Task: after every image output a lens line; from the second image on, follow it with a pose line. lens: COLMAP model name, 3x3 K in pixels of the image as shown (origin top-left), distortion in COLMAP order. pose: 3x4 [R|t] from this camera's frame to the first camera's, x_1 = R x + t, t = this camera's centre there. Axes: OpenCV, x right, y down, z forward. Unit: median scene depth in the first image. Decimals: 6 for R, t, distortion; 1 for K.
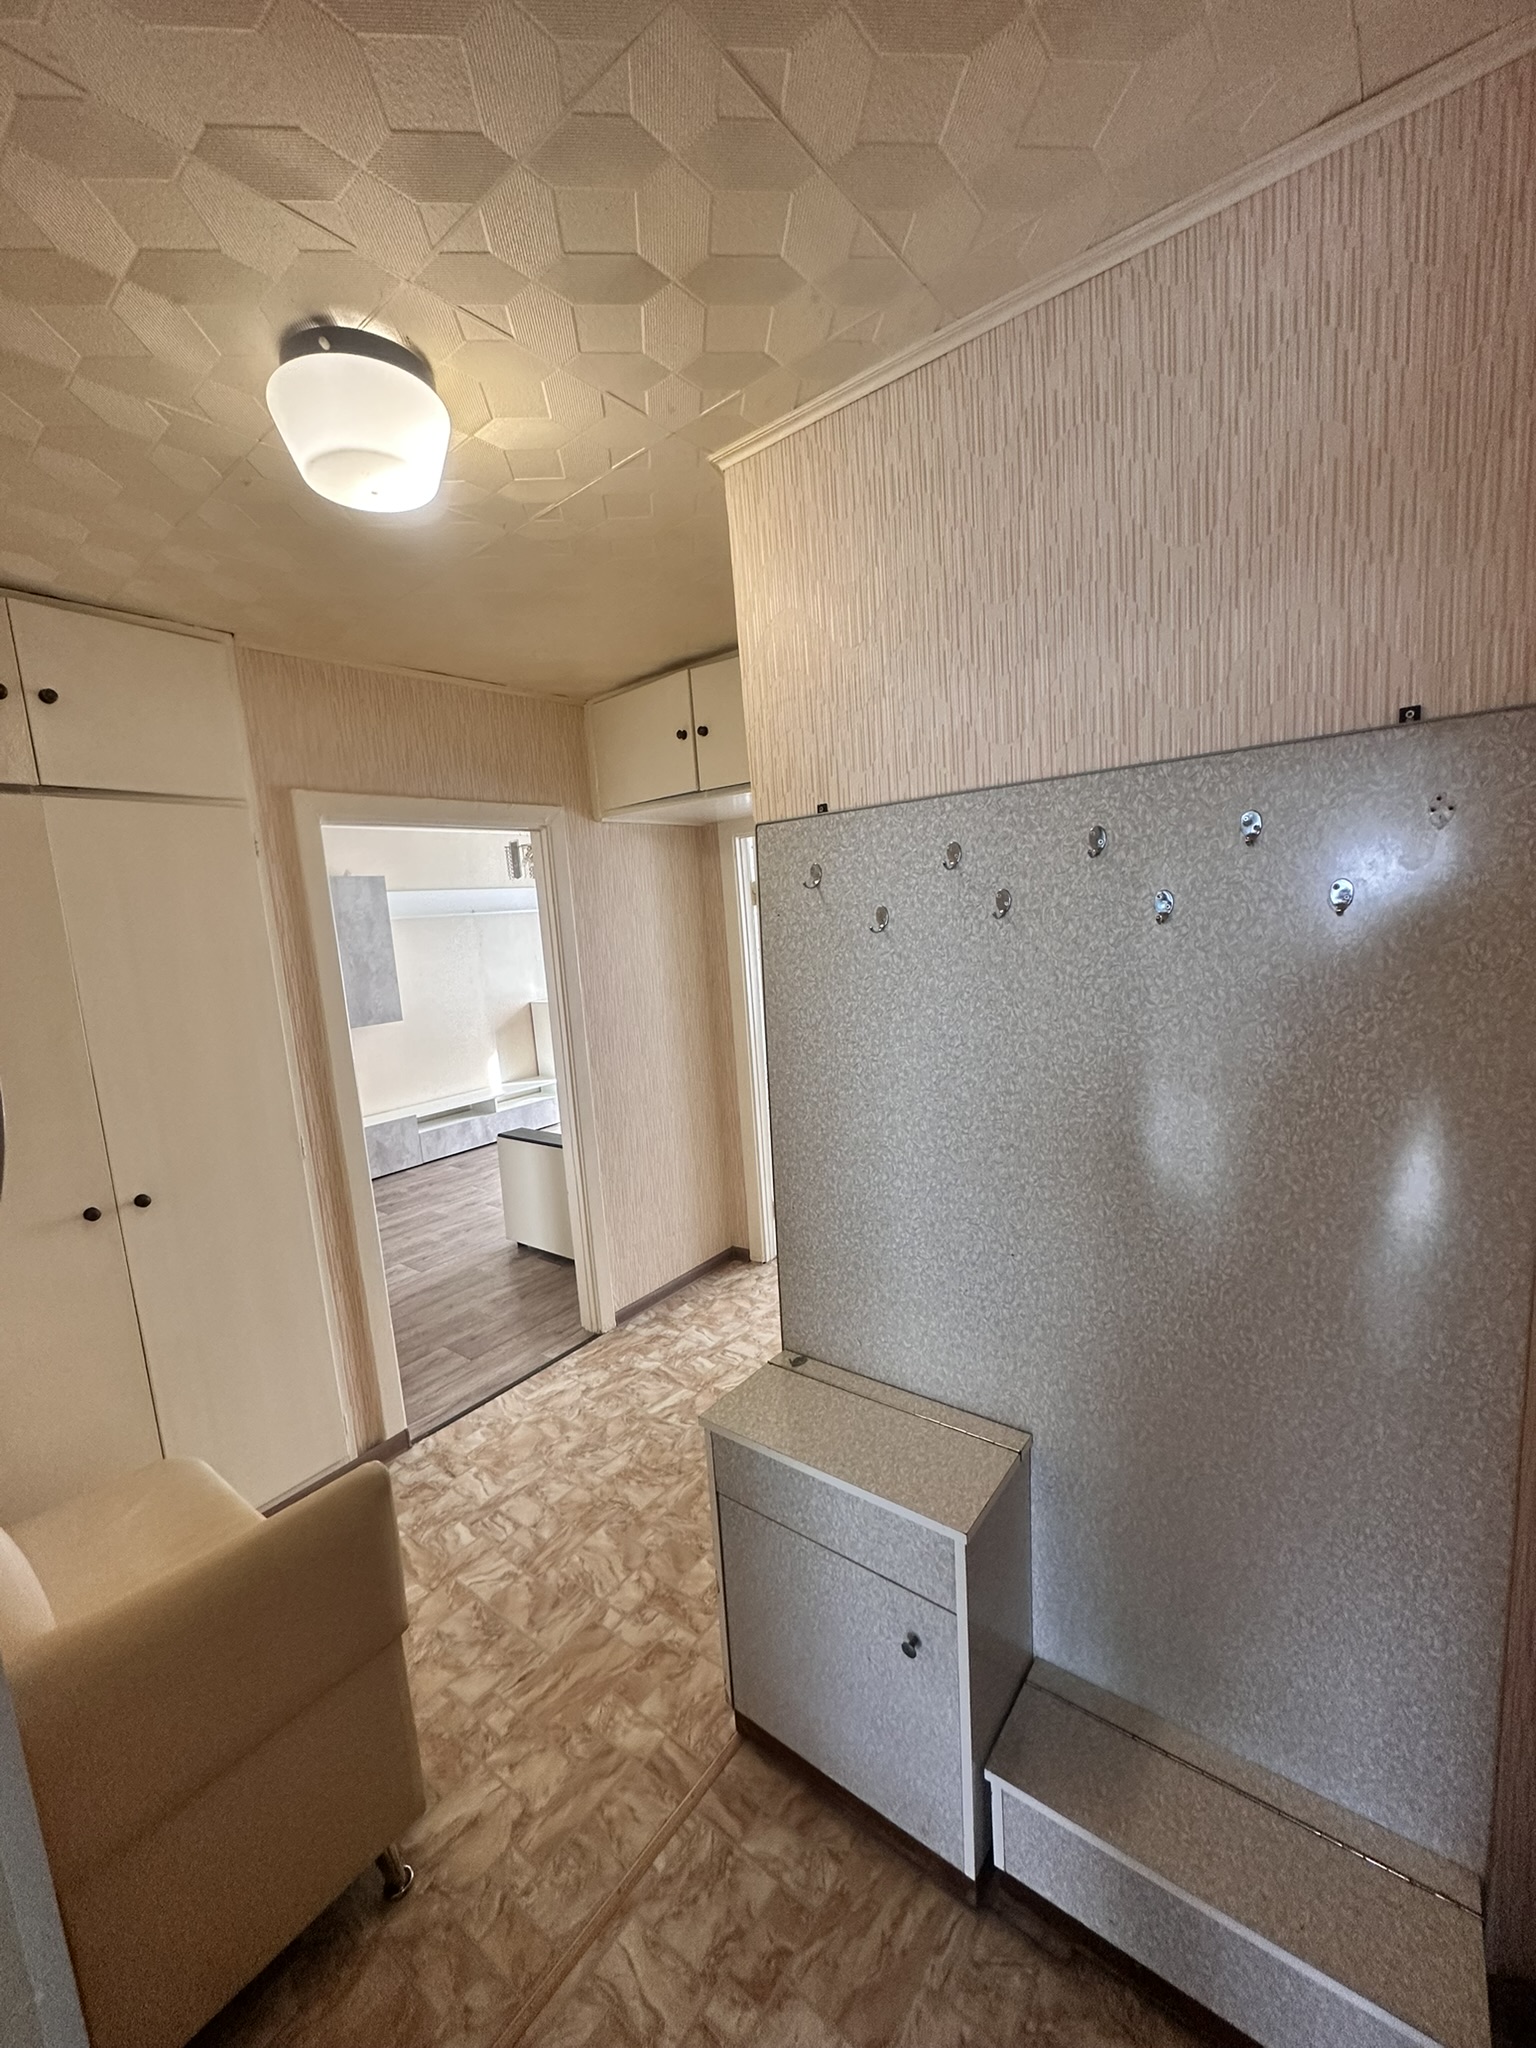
lens RADIAL K [[821.4, 0, 765.2], [0, 821.4, 1020.0], [0, 0, 1]] dist [0.003163, 0.000659]
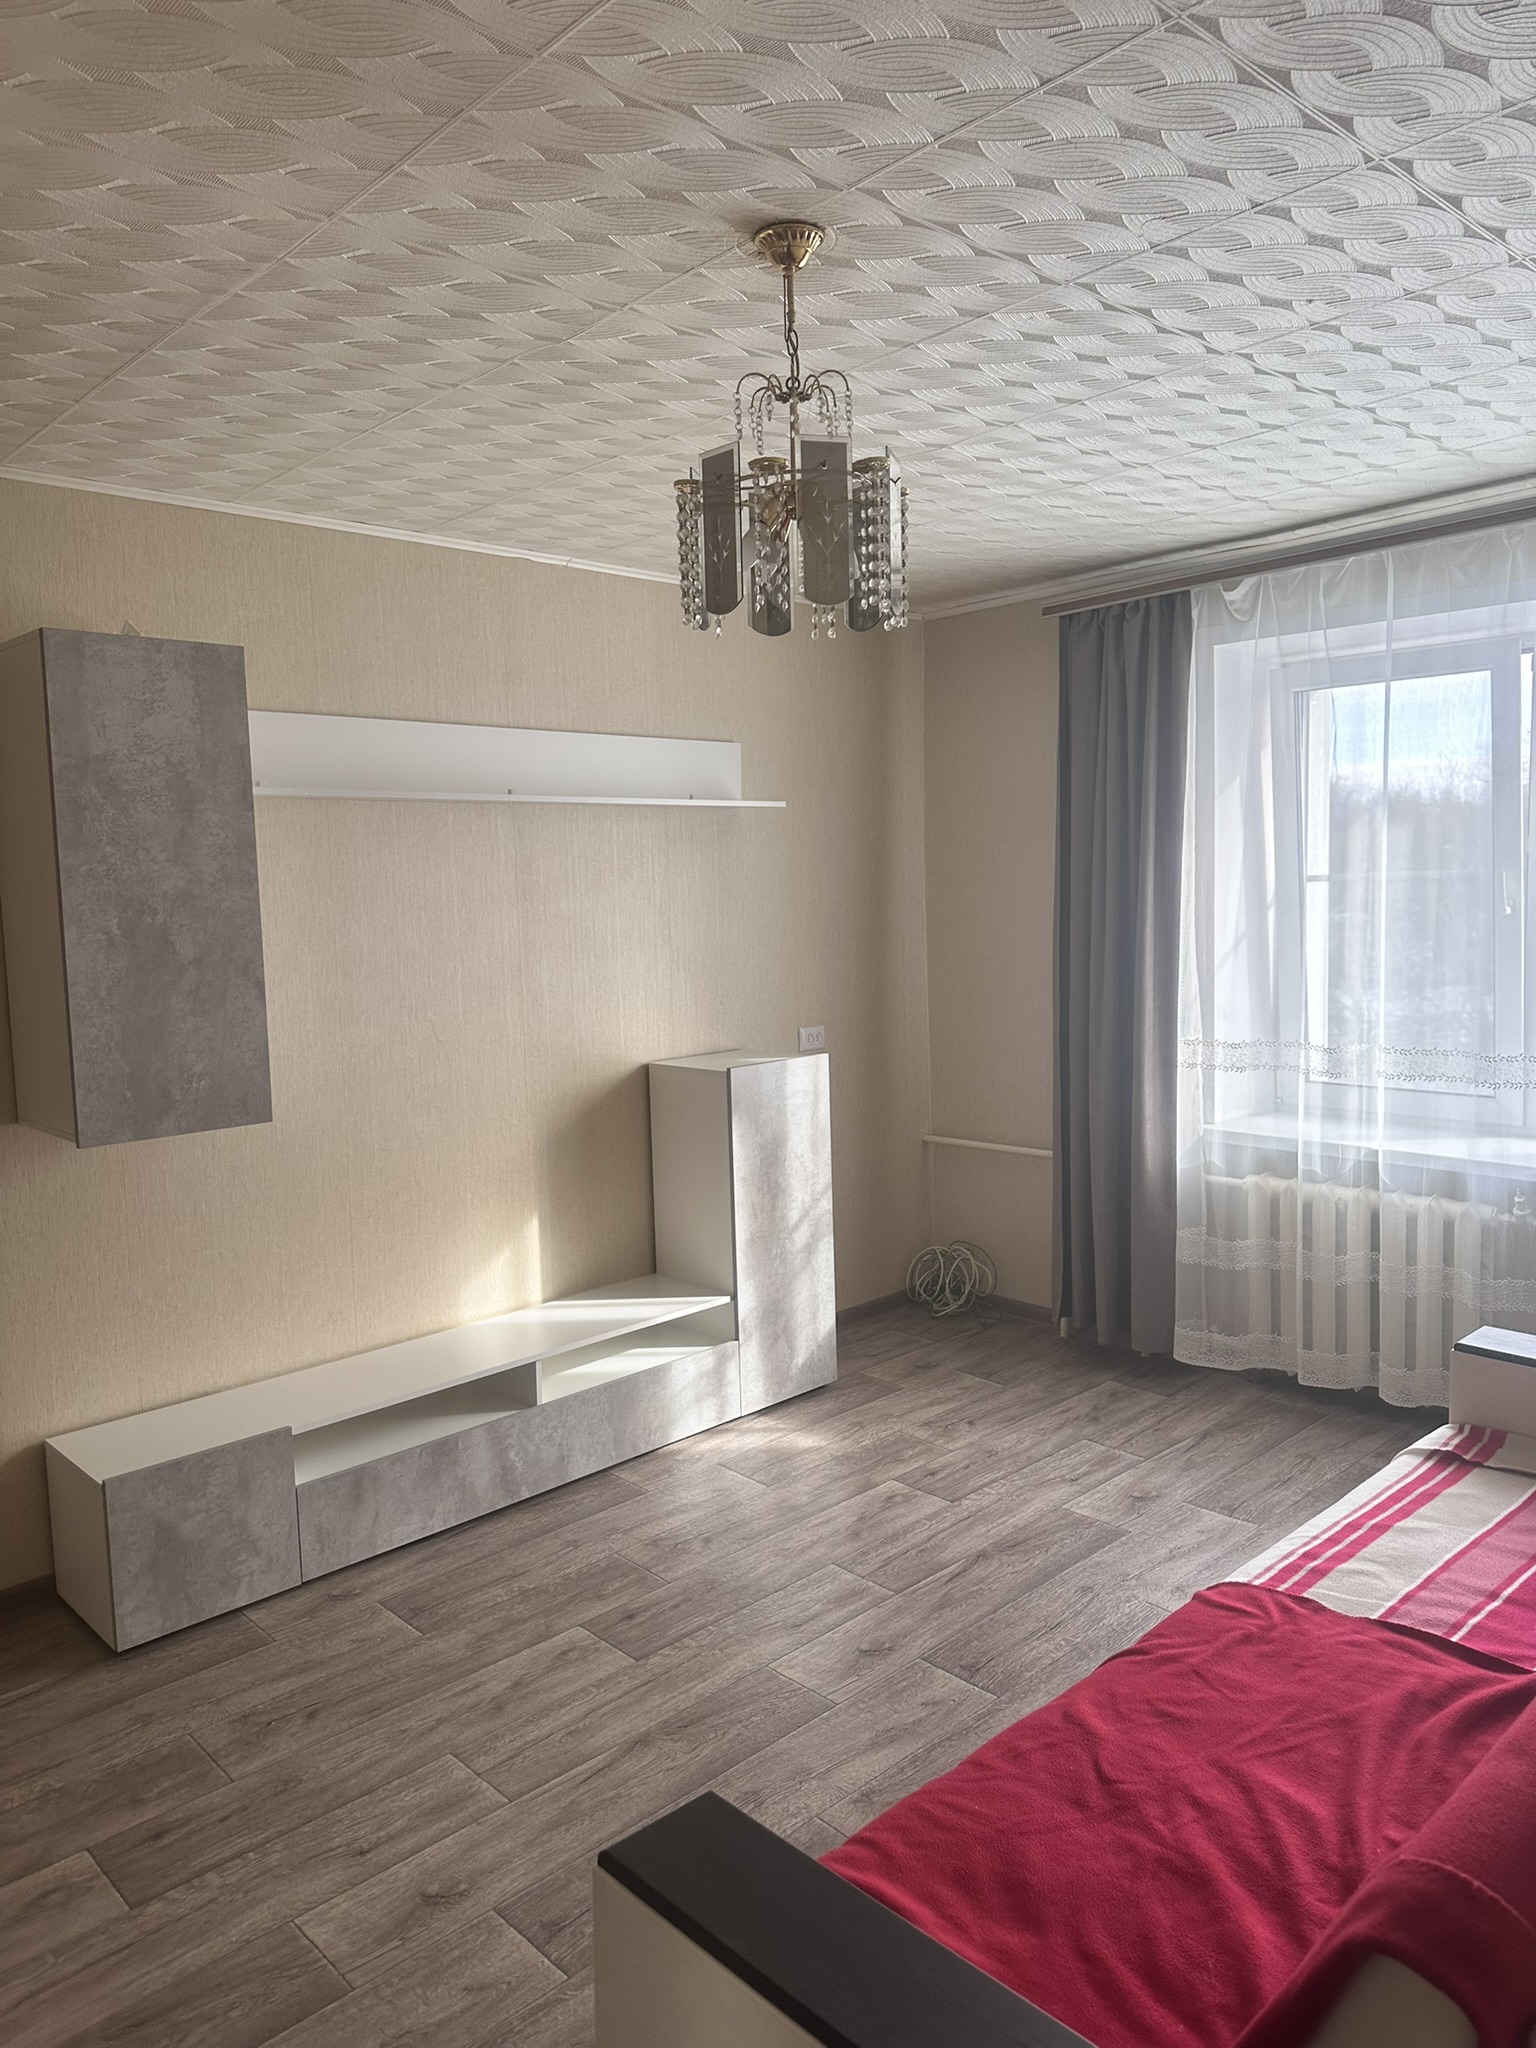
lens RADIAL K [[1464.7, 0, 763.8], [0, 1464.7, 1015.1], [0, 0, 1]] dist [0.046921, -0.046862]
pose [[0.987672, 0.059813, -0.144661, -0.185573], [-0.062929, 0.997872, -0.017053, -0.042396], [0.143334, 0.025946, 0.989334, 0.491536]]
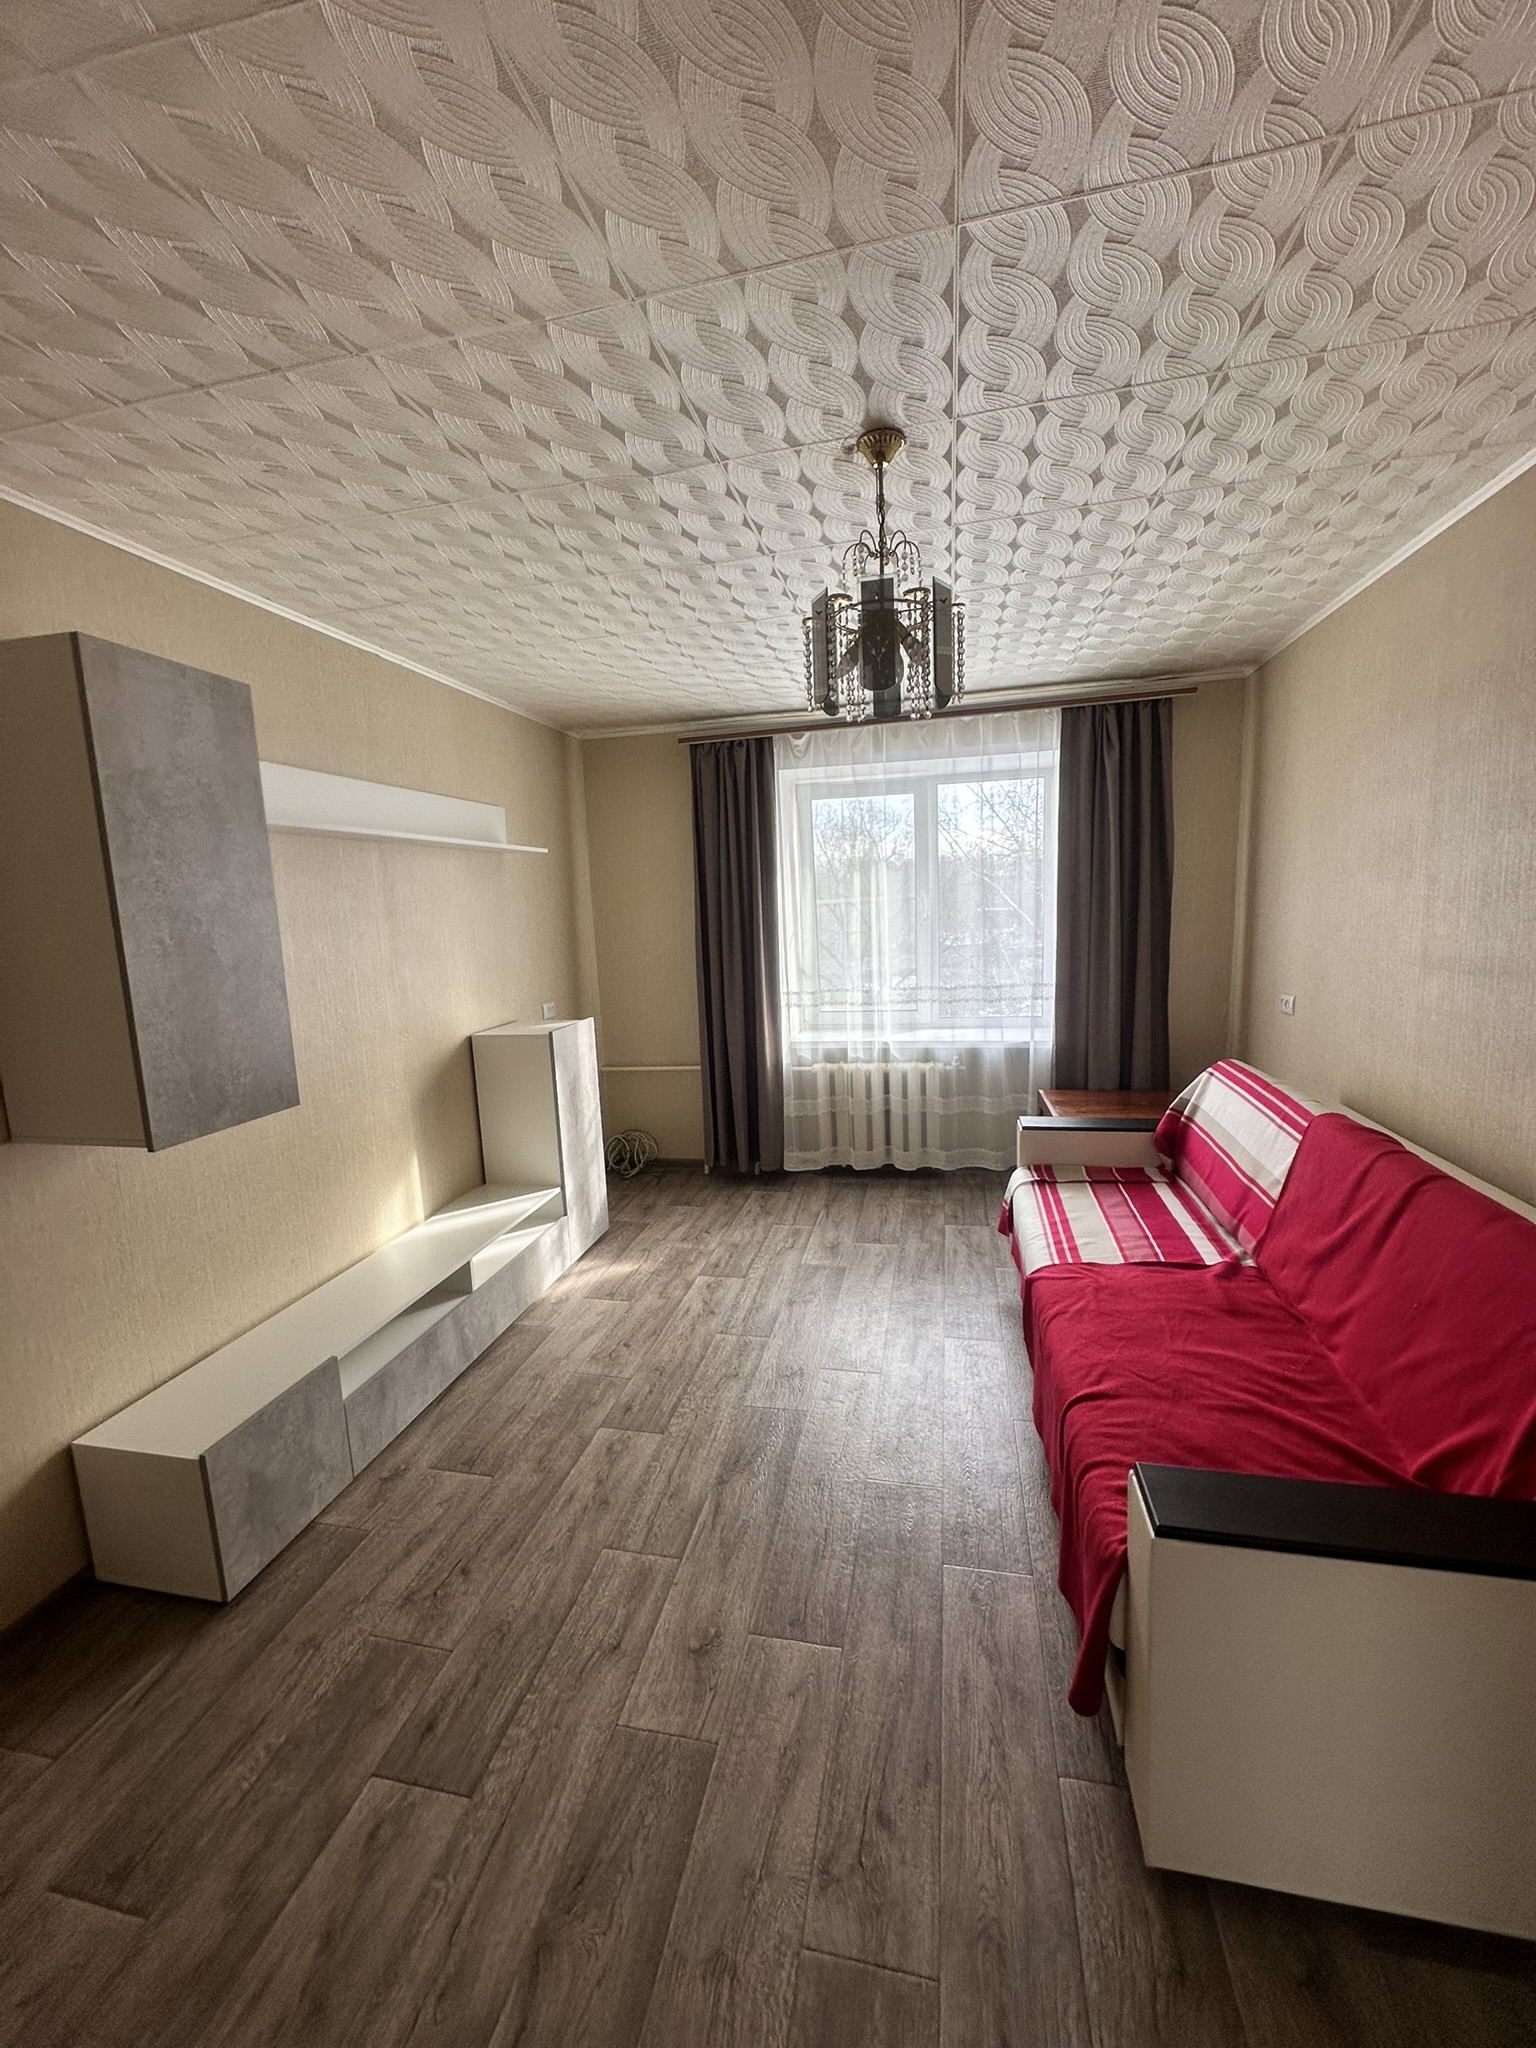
lens RADIAL K [[821.4, 0, 767.3], [0, 821.4, 1022.1], [0, 0, 1]] dist [0.003163, 0.000659]
pose [[0.899042, -0.028088, 0.436961, -0.424005], [0.031481, 0.999504, -0.000522, -0.029432], [-0.436730, 0.014226, 0.899480, 0.603880]]
